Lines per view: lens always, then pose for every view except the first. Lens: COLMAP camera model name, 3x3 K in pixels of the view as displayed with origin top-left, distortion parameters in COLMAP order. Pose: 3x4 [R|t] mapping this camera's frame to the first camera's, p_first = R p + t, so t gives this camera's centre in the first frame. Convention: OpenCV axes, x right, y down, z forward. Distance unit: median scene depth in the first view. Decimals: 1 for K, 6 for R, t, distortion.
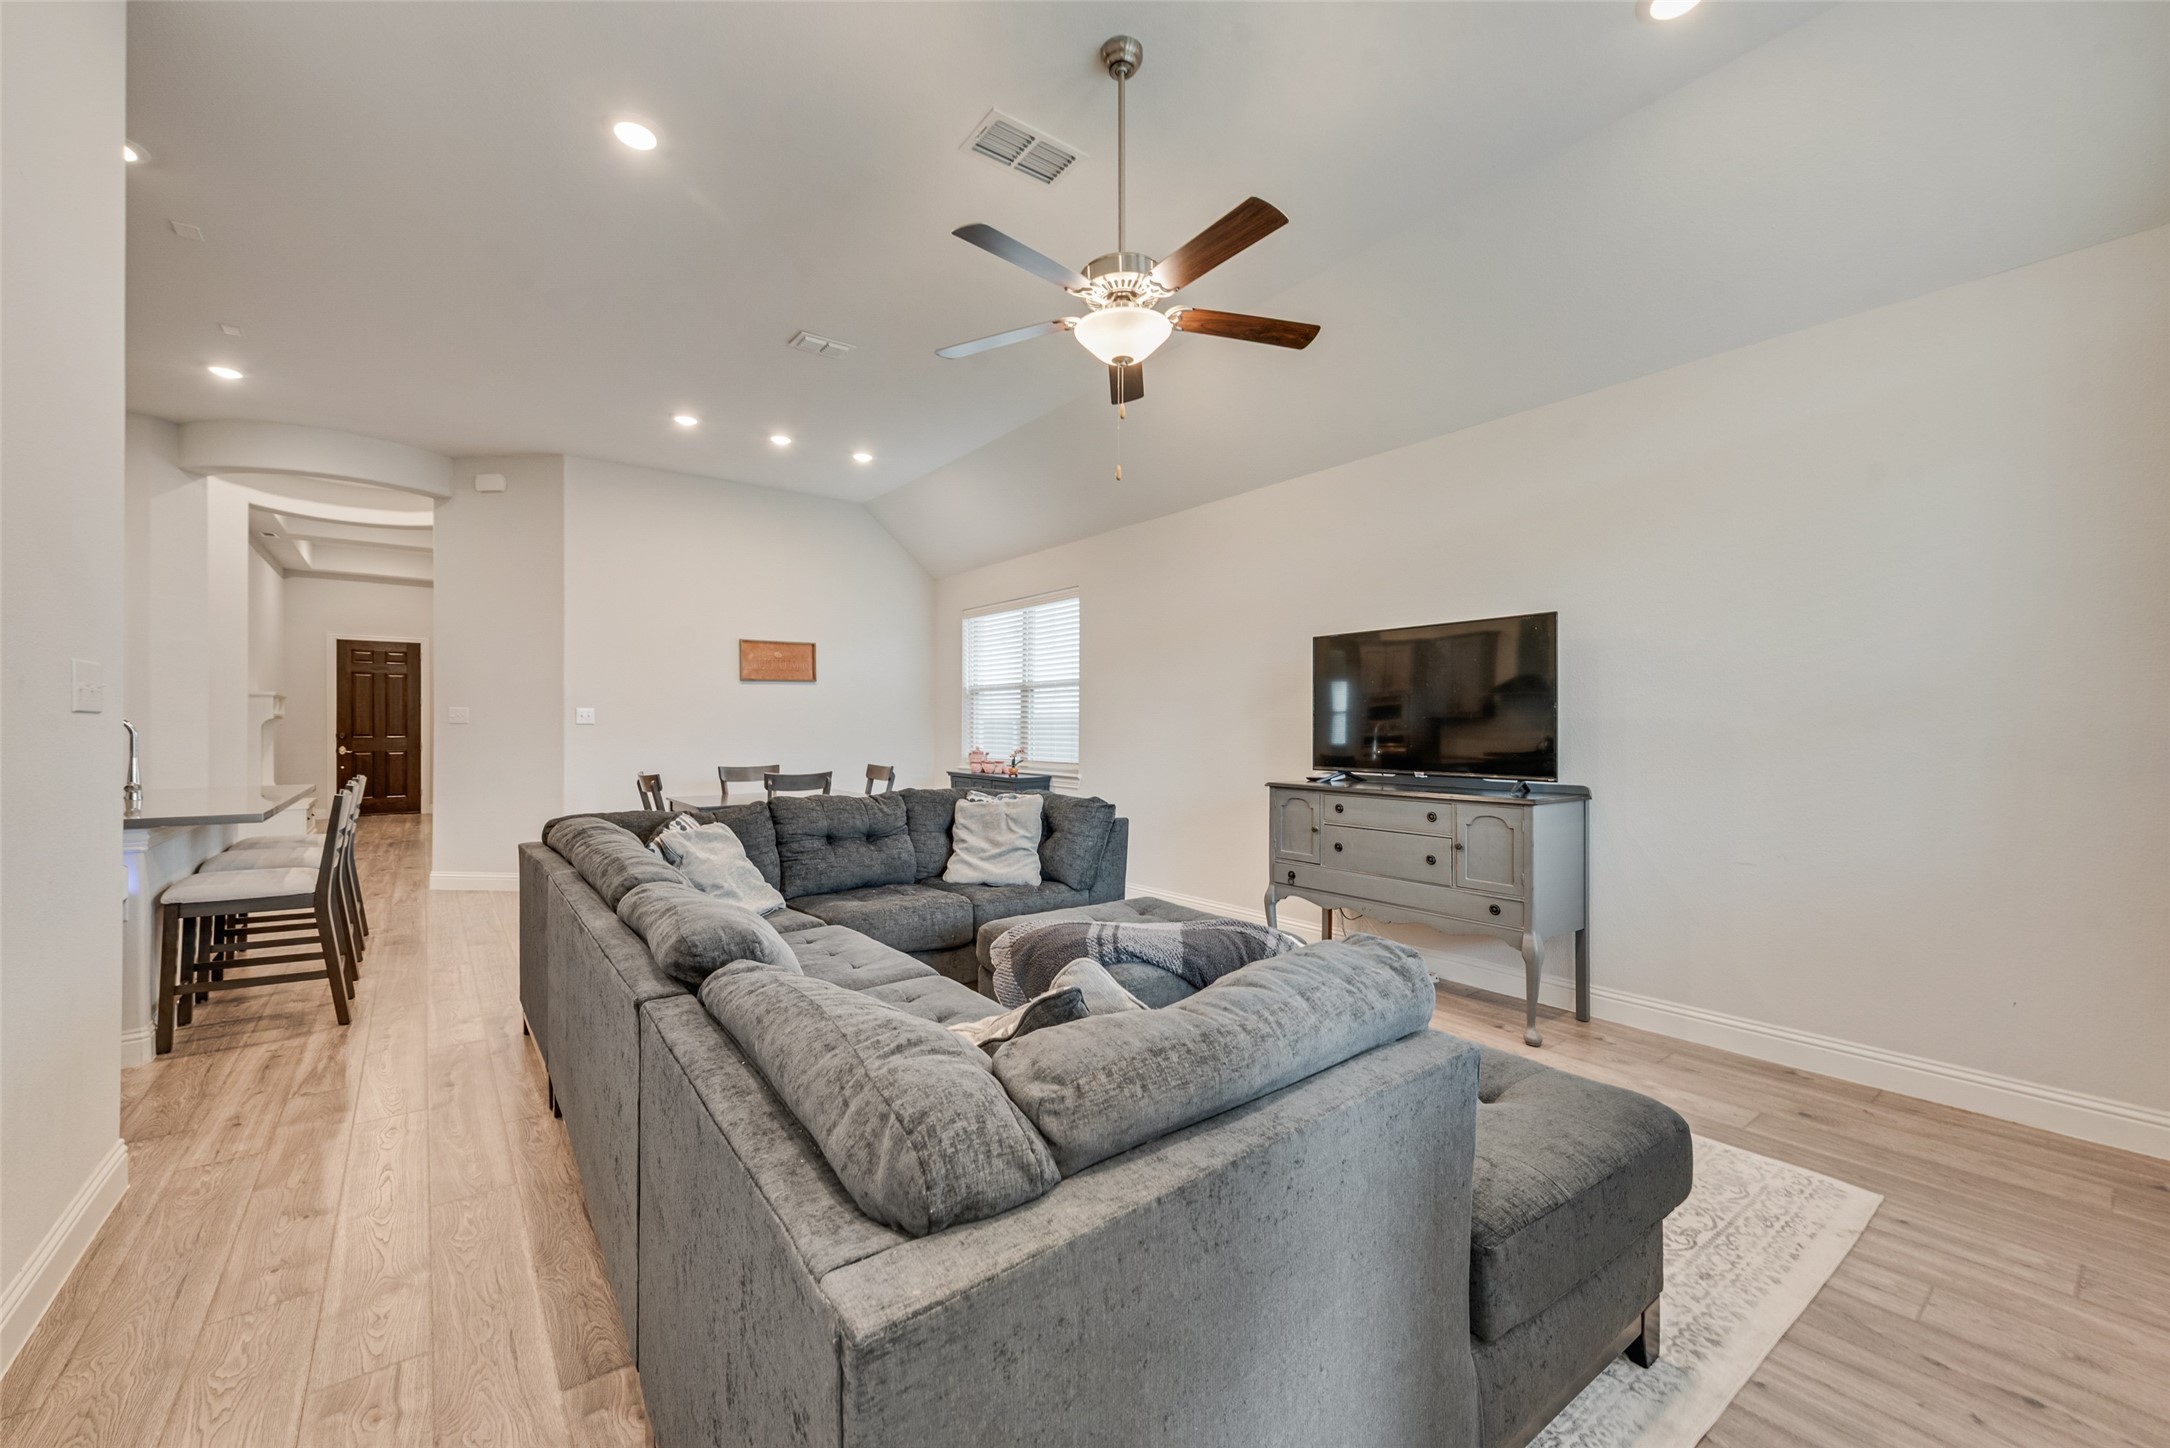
lens RADIAL K [[847.8, 0, 1072.6], [0, 847.8, 729.6], [0, 0, 1]] dist [0.014821, -0.004543]
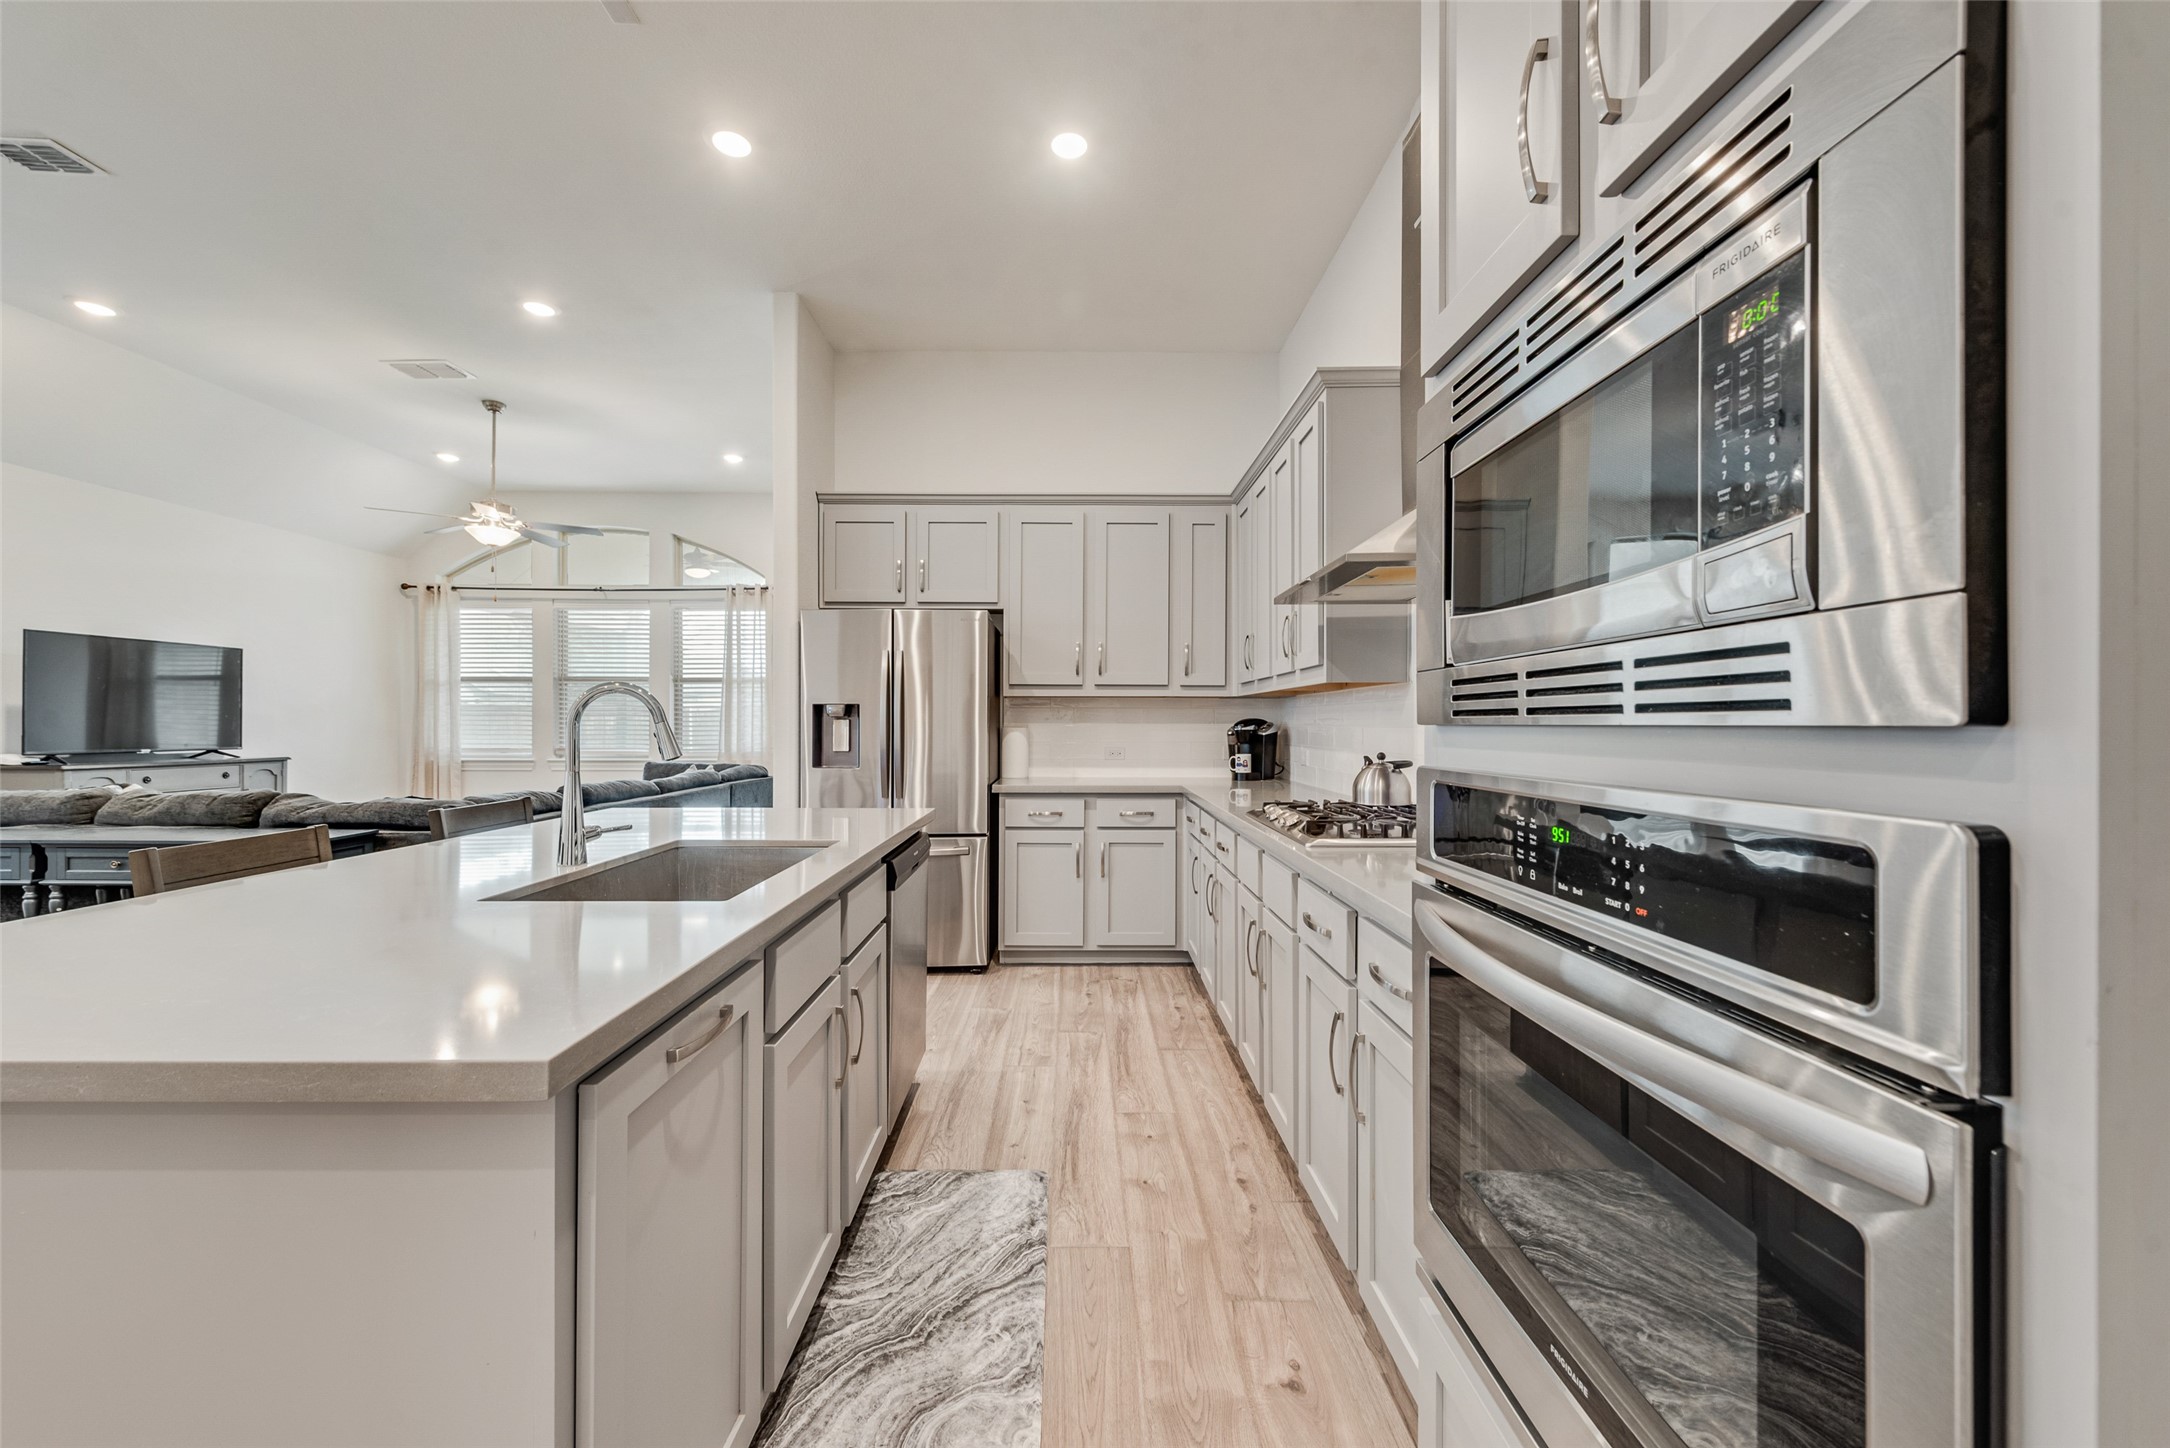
lens RADIAL K [[847.8, 0, 1074.8], [0, 847.8, 721.1], [0, 0, 1]] dist [0.014821, -0.004543]
pose [[-0.796647, 0.000128, 0.604445, -0.864867], [-0.001250, 0.999997, -0.001859, 0.003303], [-0.604443, -0.002237, -0.796645, 0.655958]]
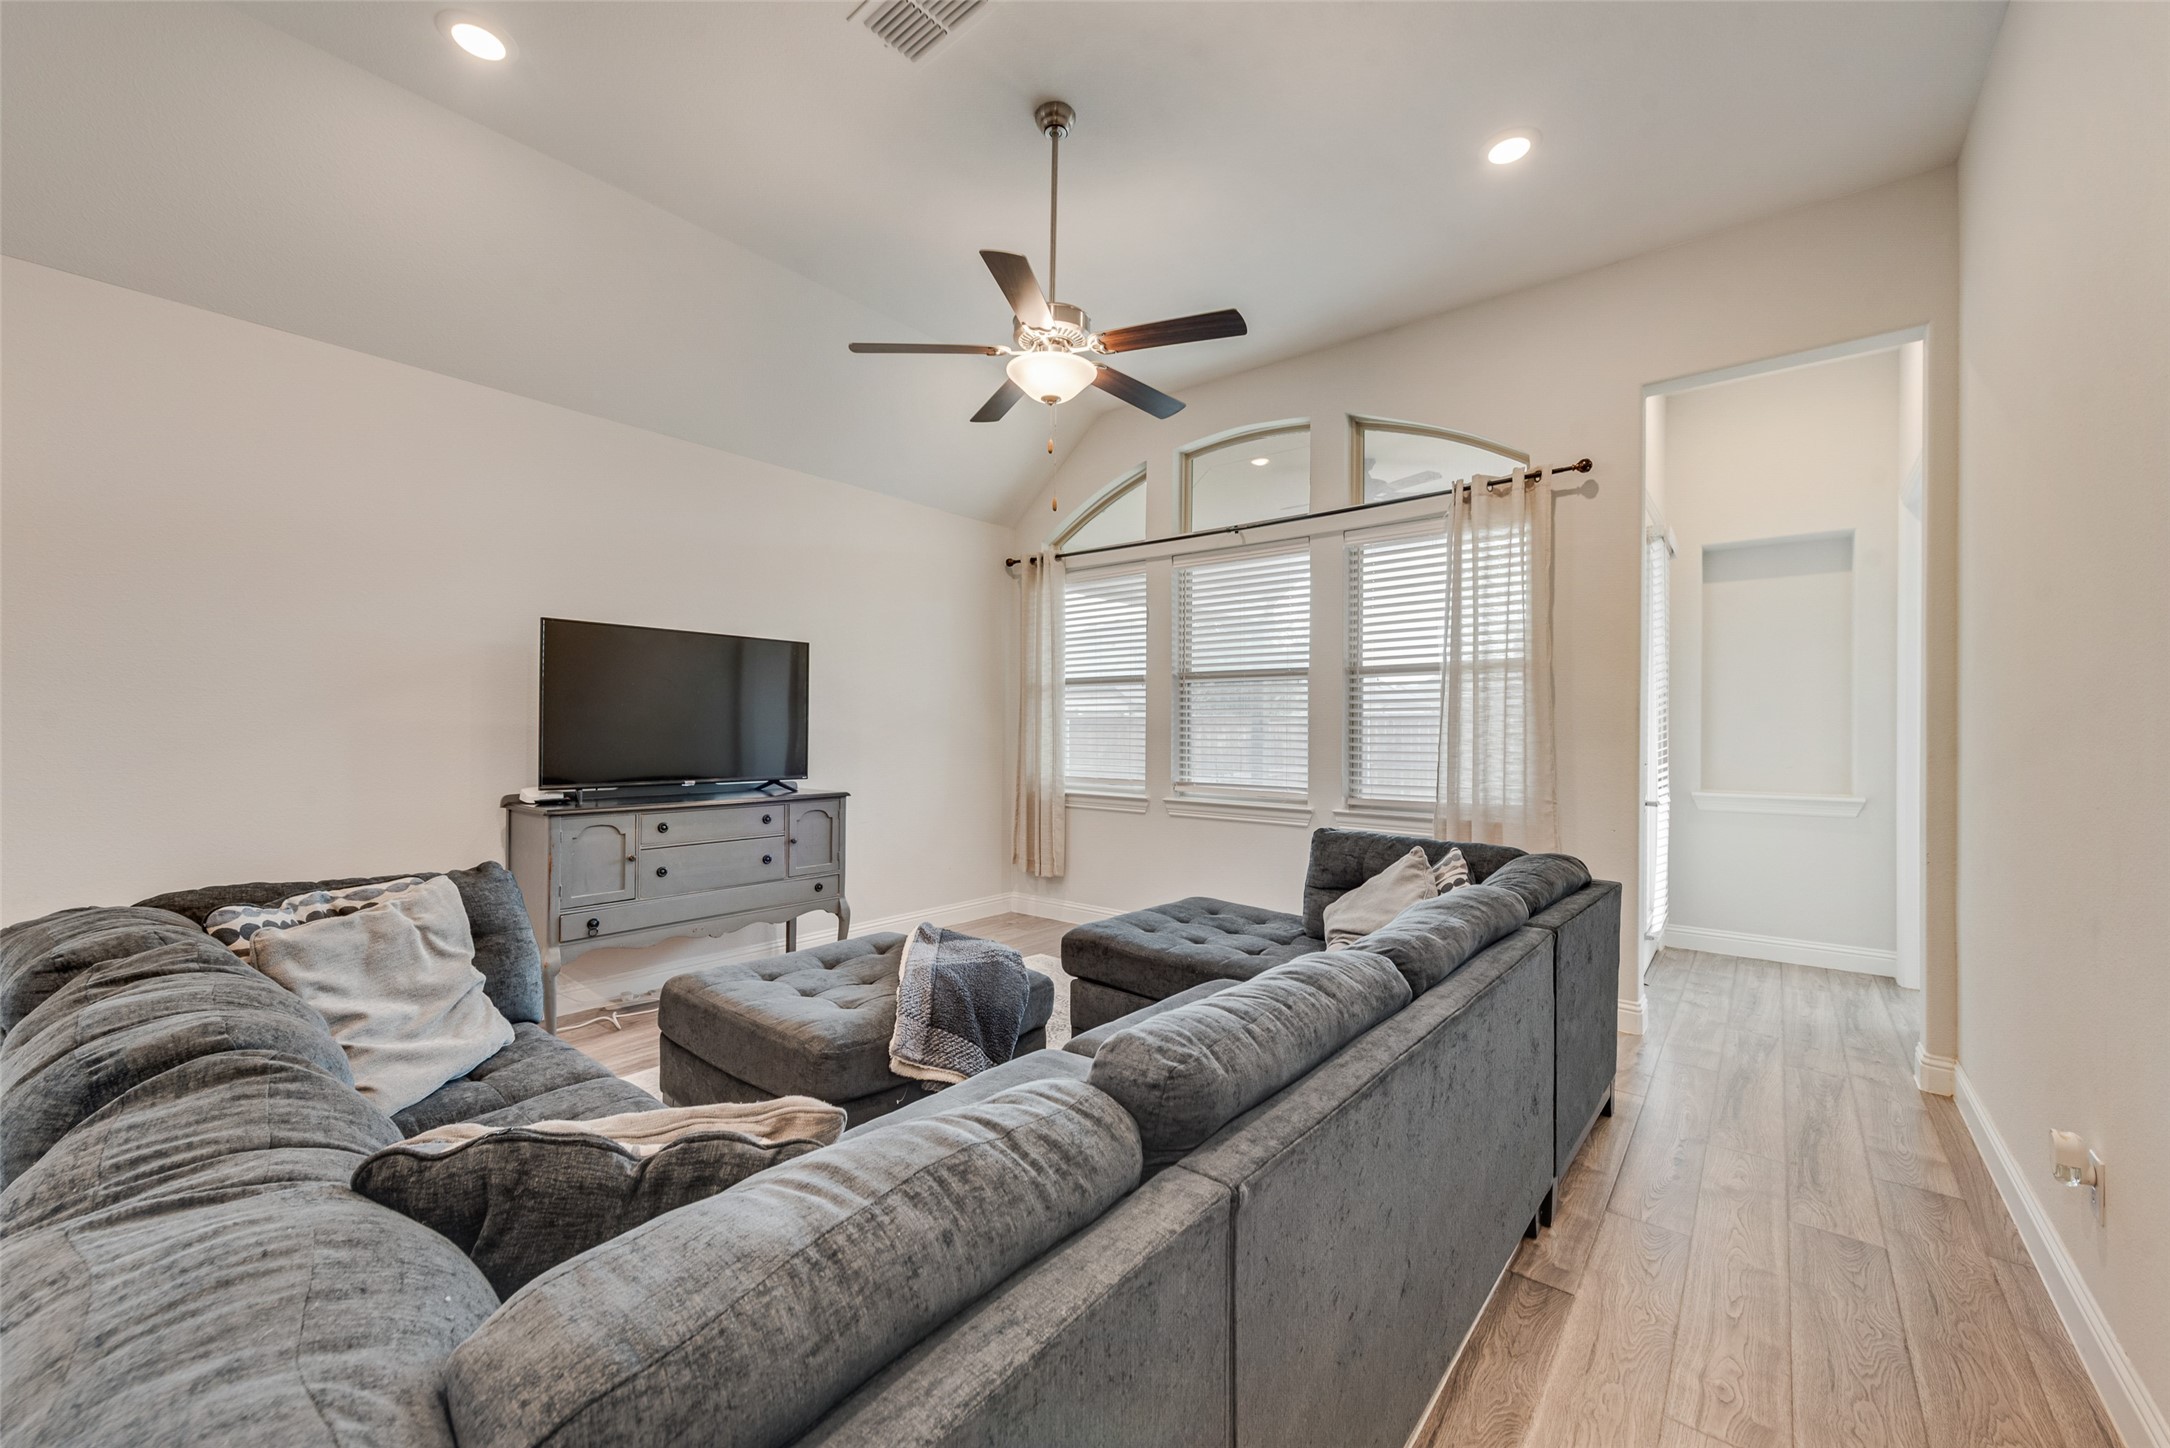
lens RADIAL K [[847.8, 0, 1077.8], [0, 847.8, 725.7], [0, 0, 1]] dist [0.014821, -0.004543]
pose [[-0.230896, 0.003792, 0.972971, -0.357844], [-0.006508, 0.999964, -0.005441, -0.006185], [-0.972957, -0.007588, -0.230863, 0.435973]]
